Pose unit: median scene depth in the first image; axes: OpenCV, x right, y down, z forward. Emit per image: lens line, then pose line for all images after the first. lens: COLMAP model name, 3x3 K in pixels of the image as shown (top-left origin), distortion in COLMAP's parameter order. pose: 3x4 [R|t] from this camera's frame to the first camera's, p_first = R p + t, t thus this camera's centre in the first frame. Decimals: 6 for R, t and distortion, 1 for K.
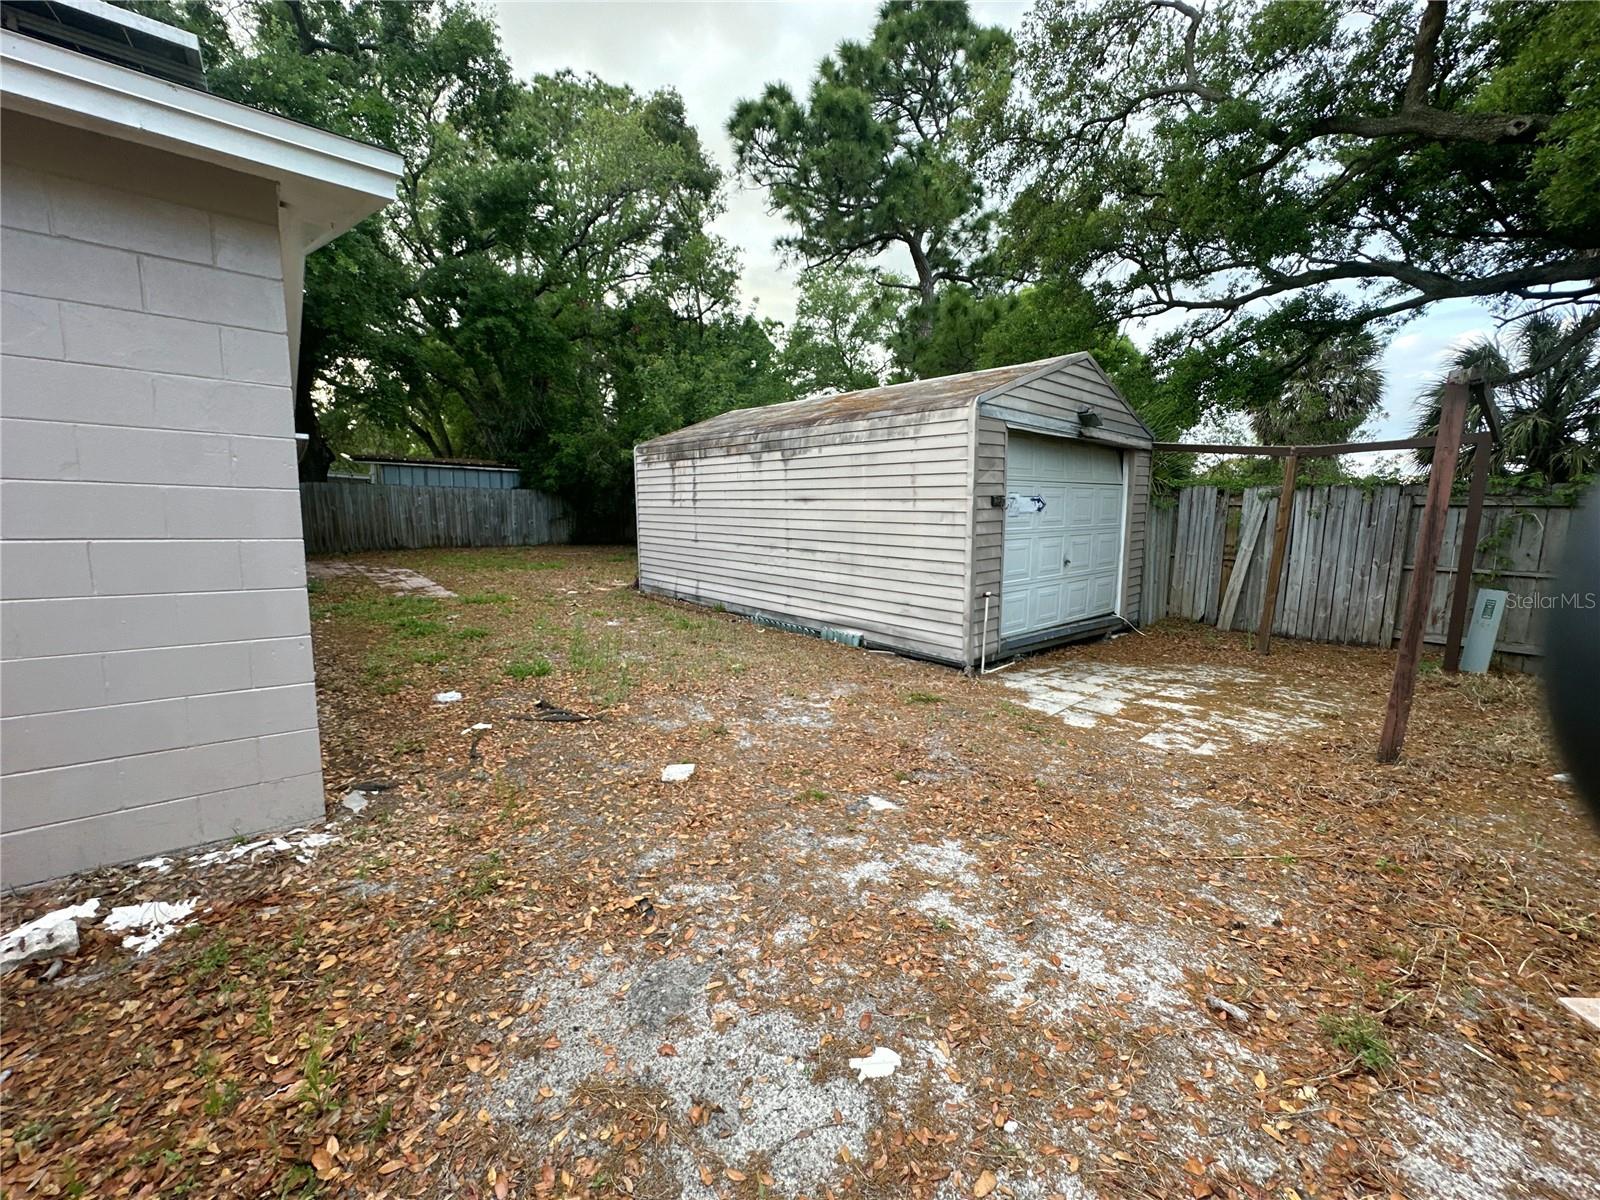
lens RADIAL K [[639.8, 0, 799.7], [0, 639.8, 601.4], [0, 0, 1]] dist [-0.006527, 0.000992]
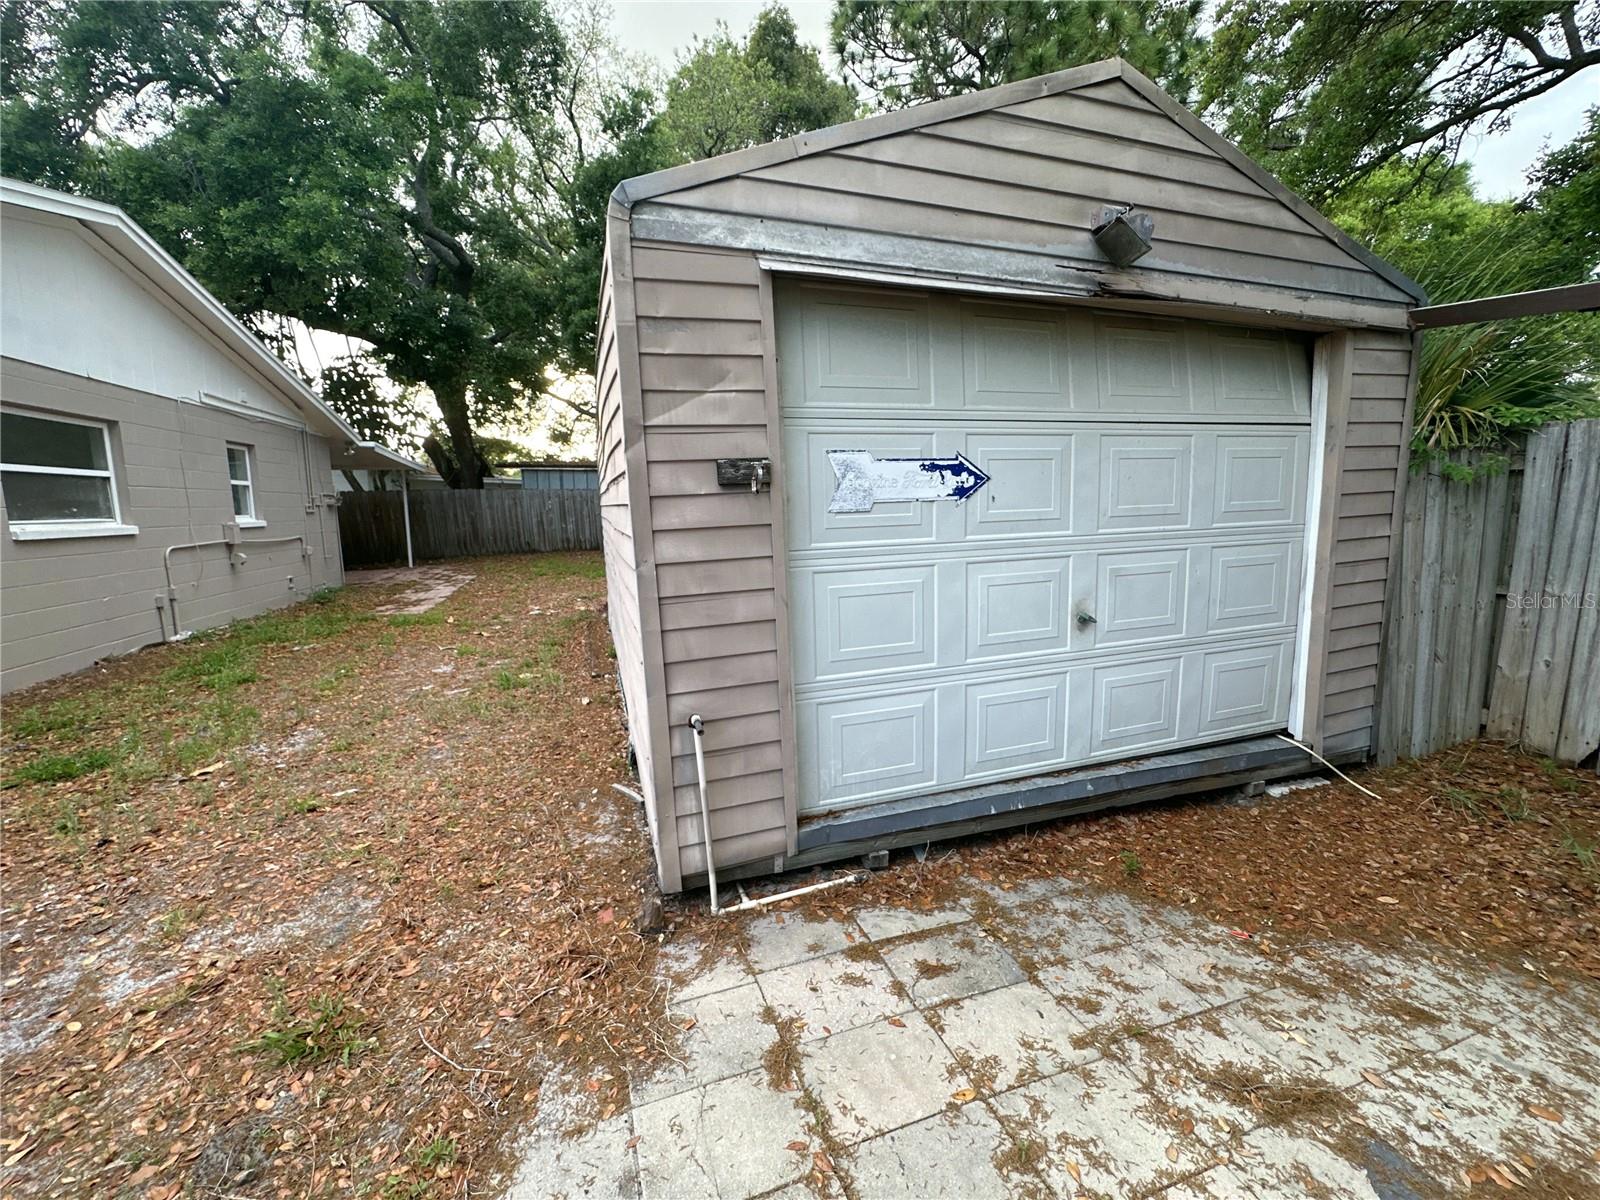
lens RADIAL K [[639.8, 0, 799.7], [0, 639.8, 601.4], [0, 0, 1]] dist [-0.006527, 0.000992]
pose [[0.921107, 0.032807, -0.387926, 0.480089], [-0.030233, 0.999462, 0.012739, -0.085847], [0.388135, -0.000006, 0.921603, 0.654697]]
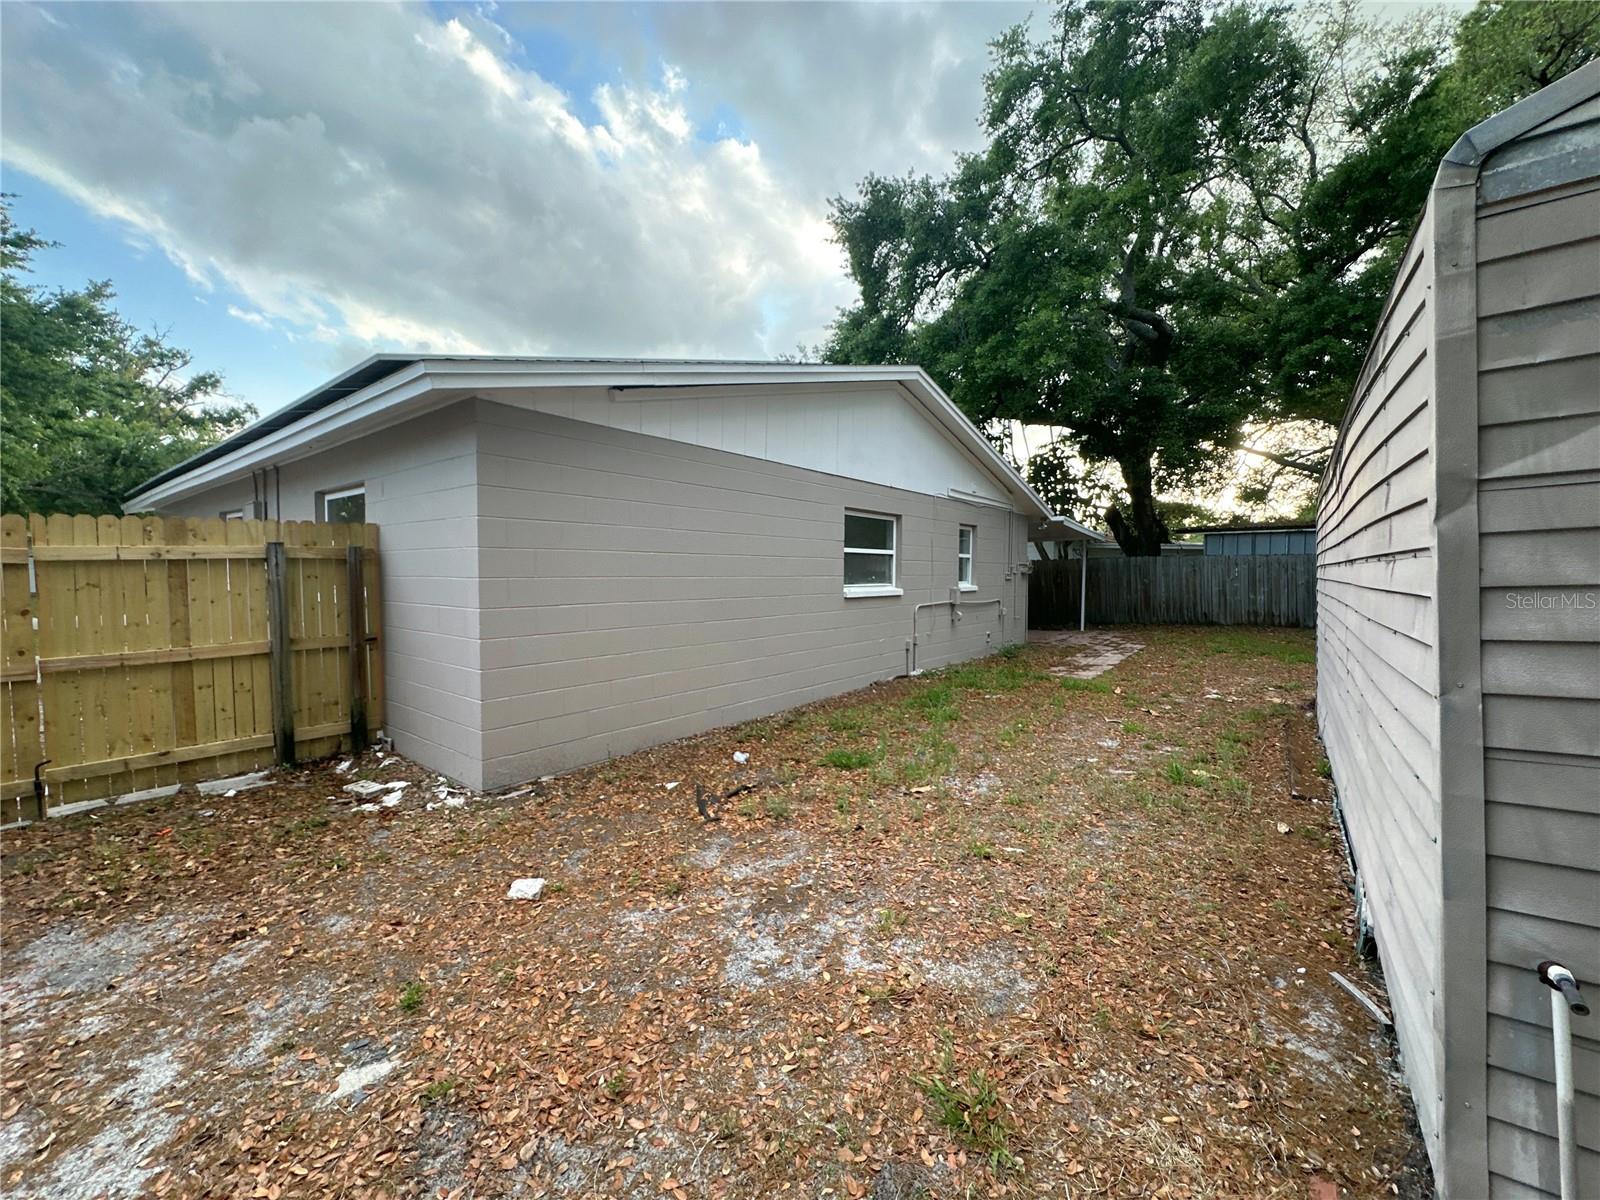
lens RADIAL K [[639.8, 0, 799.7], [0, 639.8, 601.4], [0, 0, 1]] dist [-0.006527, 0.000992]
pose [[0.209134, 0.023117, -0.977614, 0.434907], [-0.129331, 0.991592, -0.004219, -0.099668], [0.969297, 0.127319, 0.210365, 0.668053]]
